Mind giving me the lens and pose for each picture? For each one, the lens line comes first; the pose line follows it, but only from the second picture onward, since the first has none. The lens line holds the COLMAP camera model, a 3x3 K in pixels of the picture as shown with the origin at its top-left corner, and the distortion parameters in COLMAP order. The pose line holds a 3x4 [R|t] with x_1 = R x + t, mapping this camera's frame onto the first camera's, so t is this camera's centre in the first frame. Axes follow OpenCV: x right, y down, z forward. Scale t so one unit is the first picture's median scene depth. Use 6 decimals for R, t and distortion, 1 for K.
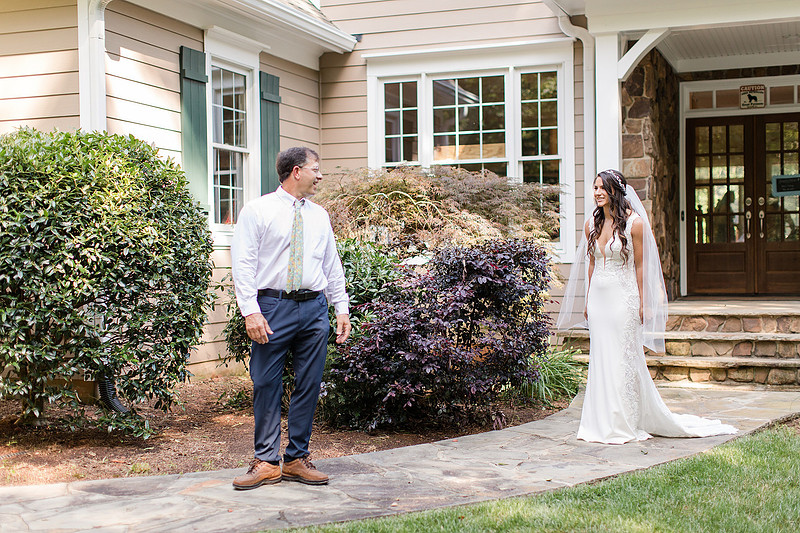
lens RADIAL K [[1154.5, 0, 399.8], [0, 1154.5, 297.3], [0, 0, 1]] dist [0.015266, -0.003776]
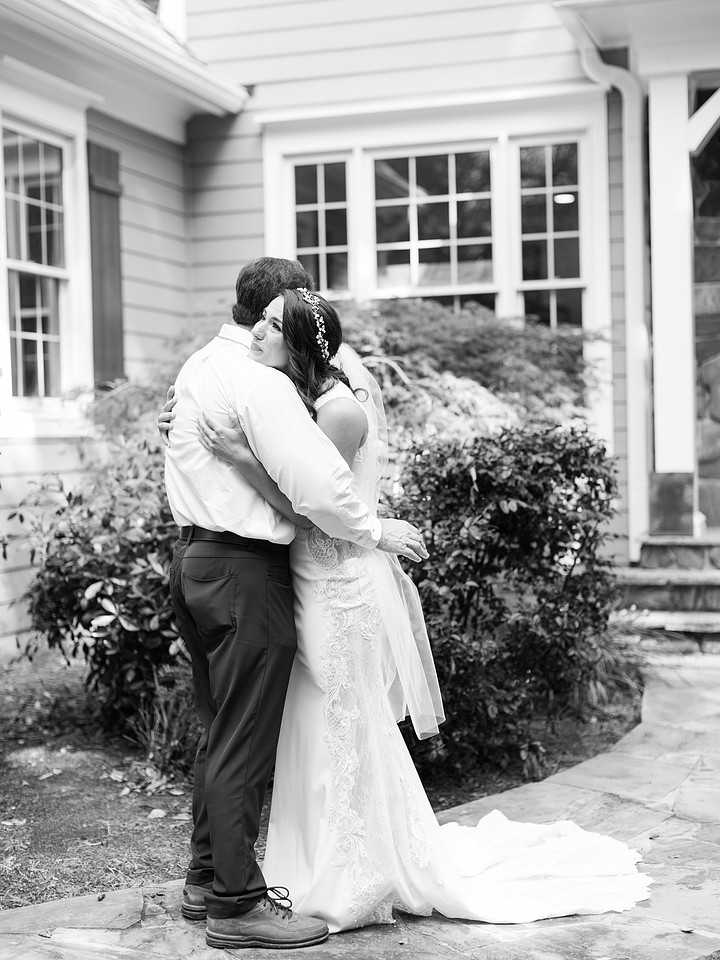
lens RADIAL K [[1550.3, 0, 360.0], [0, 1550.3, 480.0], [0, 0, 1]] dist [-0.009911, 0.032430]
pose [[0.998787, -0.013397, 0.047391, -0.020586], [0.013519, 0.999906, -0.002250, -0.017639], [-0.047356, 0.002888, 0.998874, 0.195504]]
